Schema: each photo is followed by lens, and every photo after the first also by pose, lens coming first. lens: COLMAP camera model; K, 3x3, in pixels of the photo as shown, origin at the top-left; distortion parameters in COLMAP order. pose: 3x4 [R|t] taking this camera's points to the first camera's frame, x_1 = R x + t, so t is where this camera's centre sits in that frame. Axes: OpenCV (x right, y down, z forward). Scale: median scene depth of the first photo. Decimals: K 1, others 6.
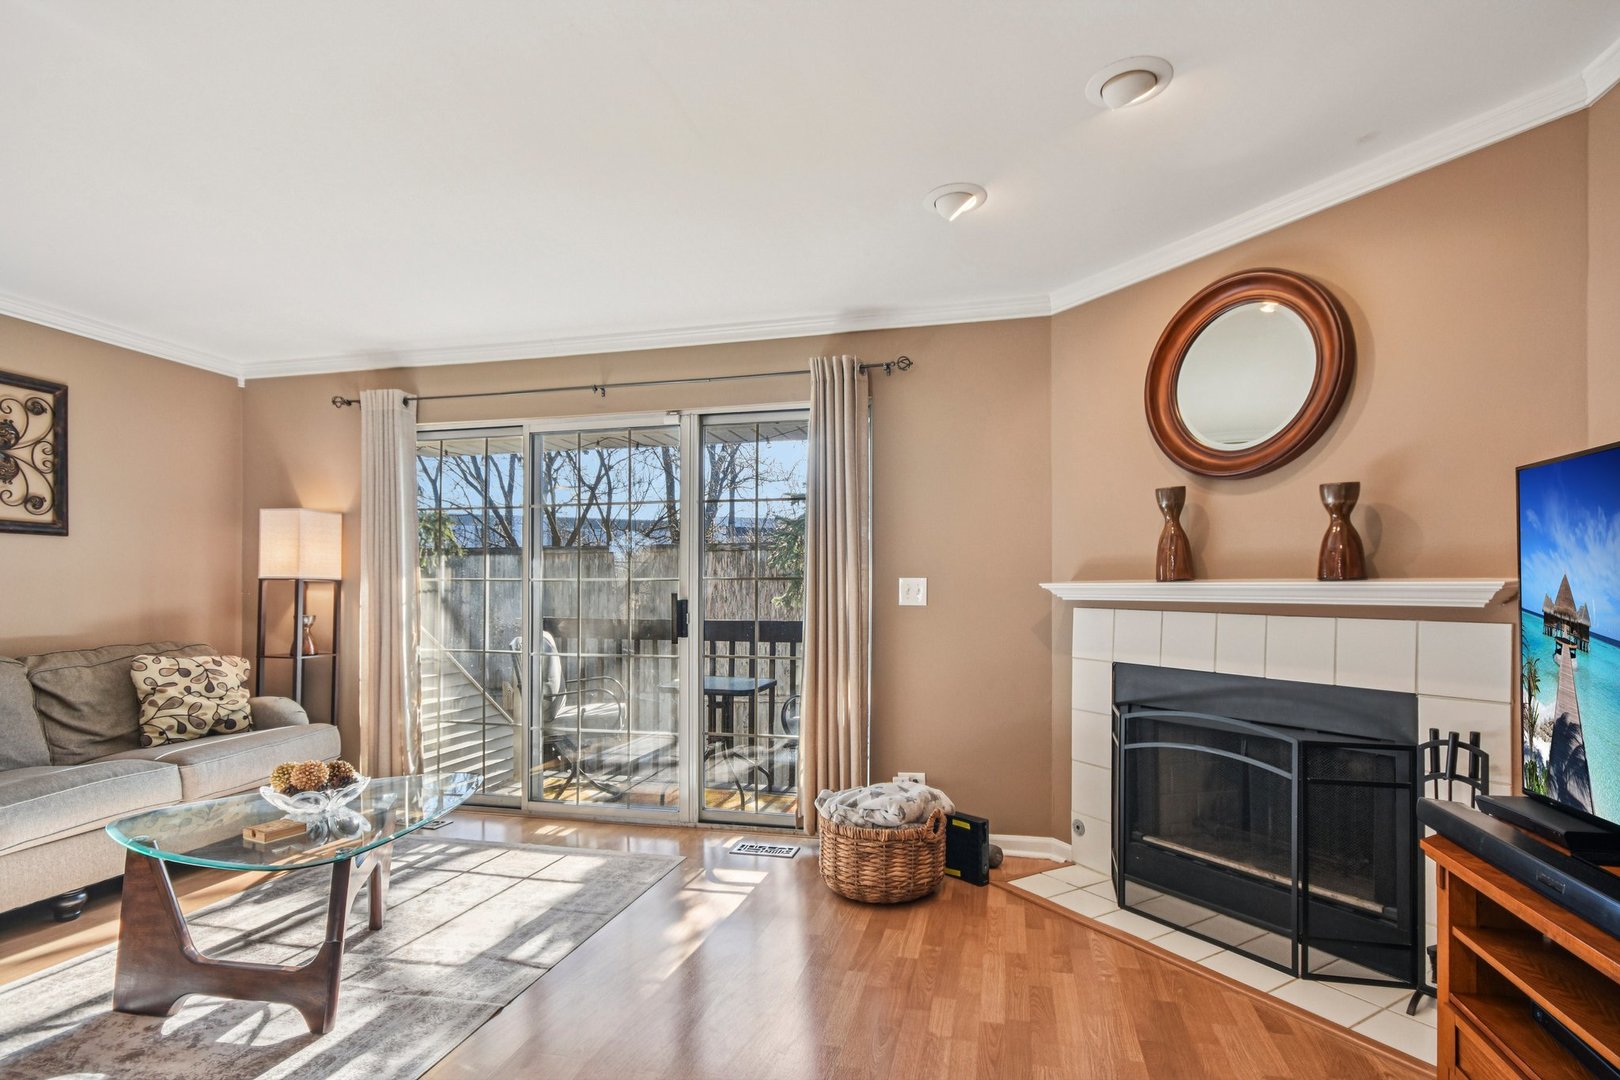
lens RADIAL K [[775.1, 0, 824.1], [0, 775.1, 590.3], [0, 0, 1]] dist [-0.003397, -0.000183]
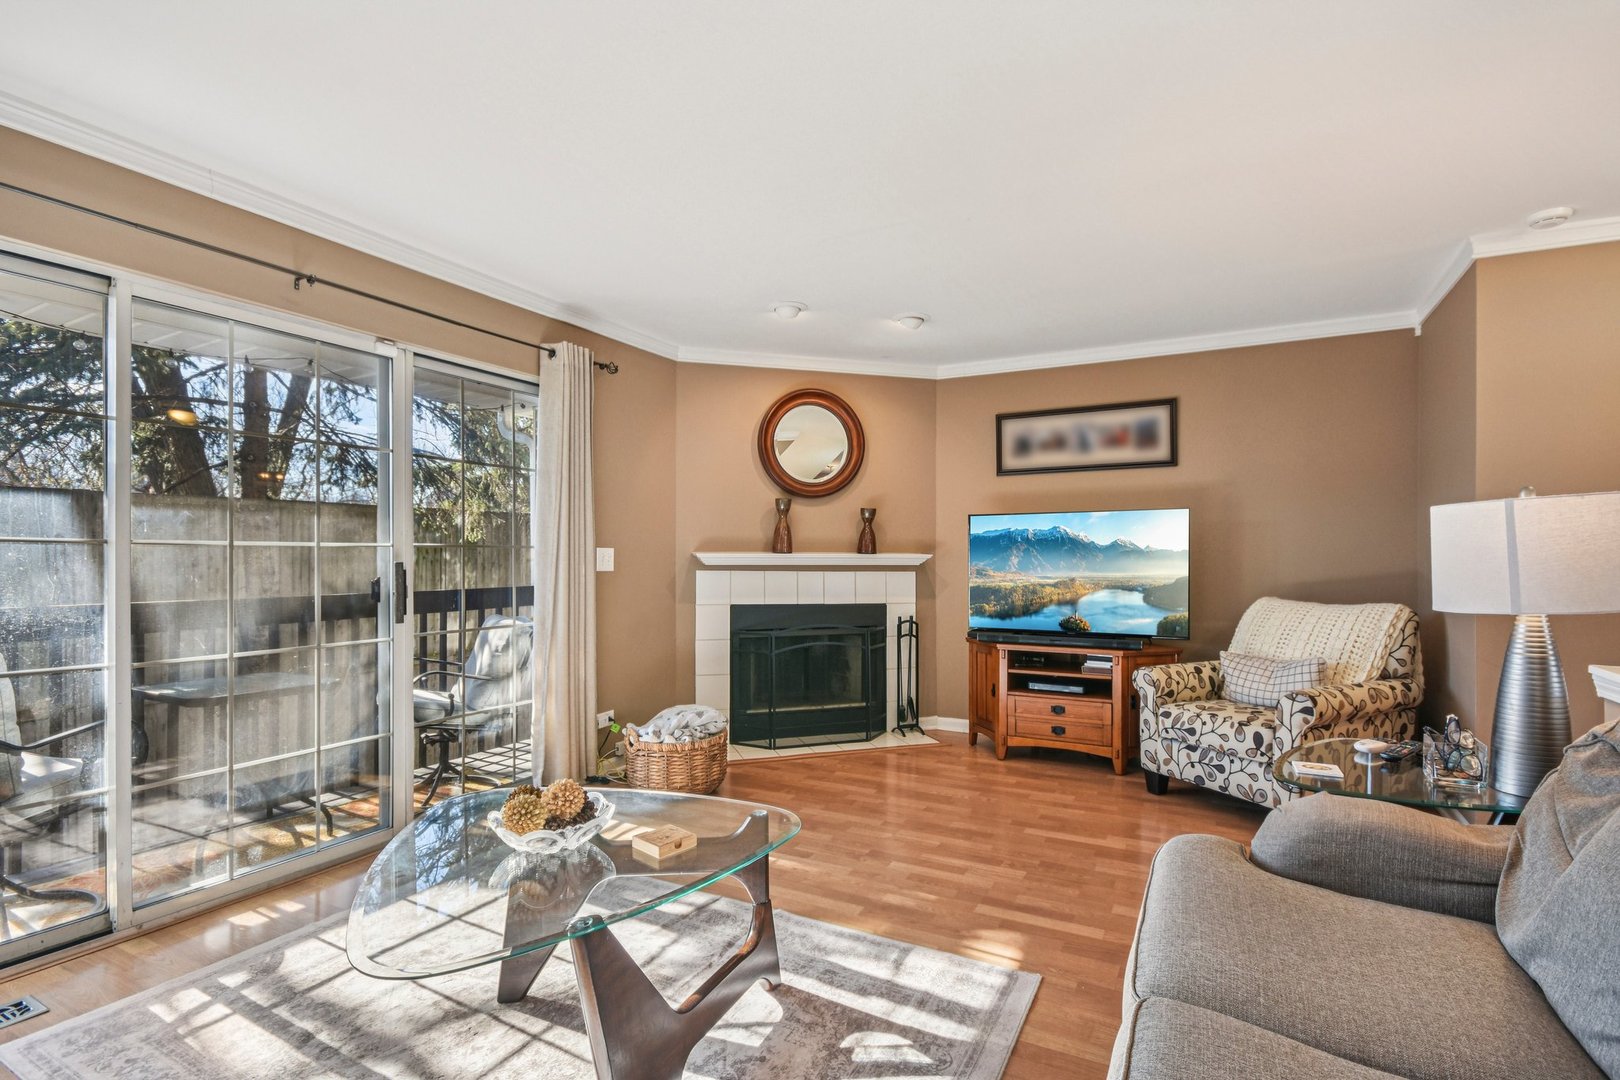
lens RADIAL K [[775.1, 0, 802.8], [0, 775.1, 549.3], [0, 0, 1]] dist [-0.003397, -0.000183]
pose [[0.260002, 0.007846, 0.965576, -1.085291], [-0.004679, 0.999965, -0.006865, -0.007726], [-0.965597, -0.002733, 0.260030, 0.452908]]
